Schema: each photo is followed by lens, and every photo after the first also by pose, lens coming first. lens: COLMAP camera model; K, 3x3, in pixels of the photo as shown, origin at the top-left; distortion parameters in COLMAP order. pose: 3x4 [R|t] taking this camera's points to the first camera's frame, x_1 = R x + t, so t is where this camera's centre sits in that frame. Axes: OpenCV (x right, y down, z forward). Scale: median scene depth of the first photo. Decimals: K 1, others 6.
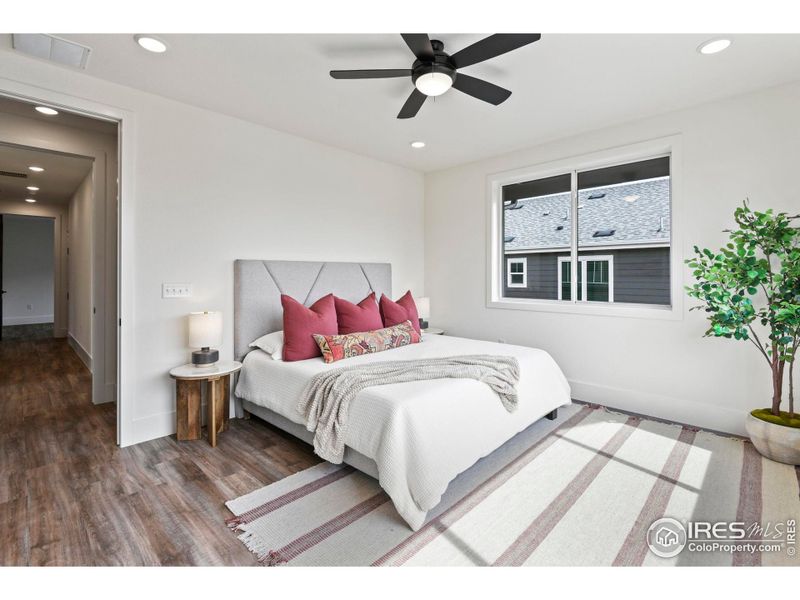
lens RADIAL K [[365.9, 0, 397.4], [0, 365.9, 285.6], [0, 0, 1]] dist [0.001838, -0.000079]
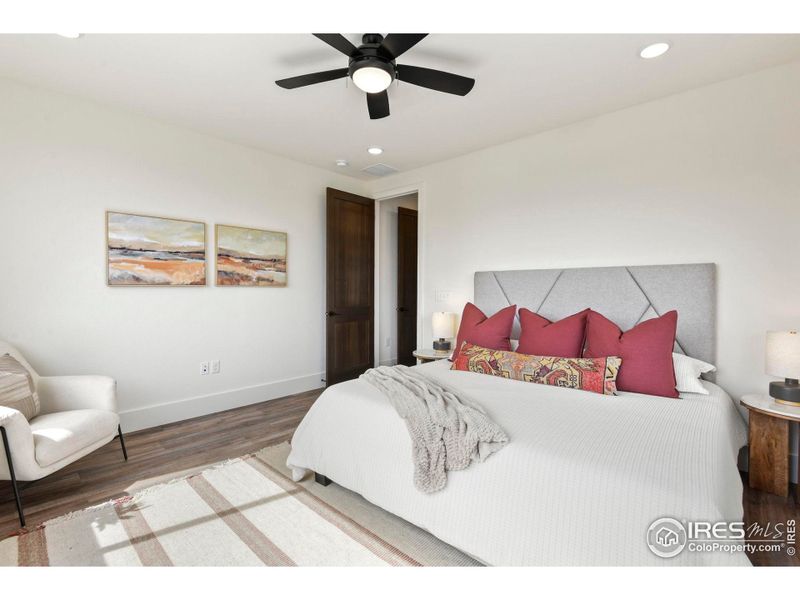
lens RADIAL K [[351.3, 0, 401.6], [0, 351.3, 309.2], [0, 0, 1]] dist [0.000194, 0.000097]
pose [[0.067233, 0.065937, -0.995556, 0.736051], [-0.025062, 0.997611, 0.064381, -0.019648], [0.997422, 0.020622, 0.068725, 0.732540]]
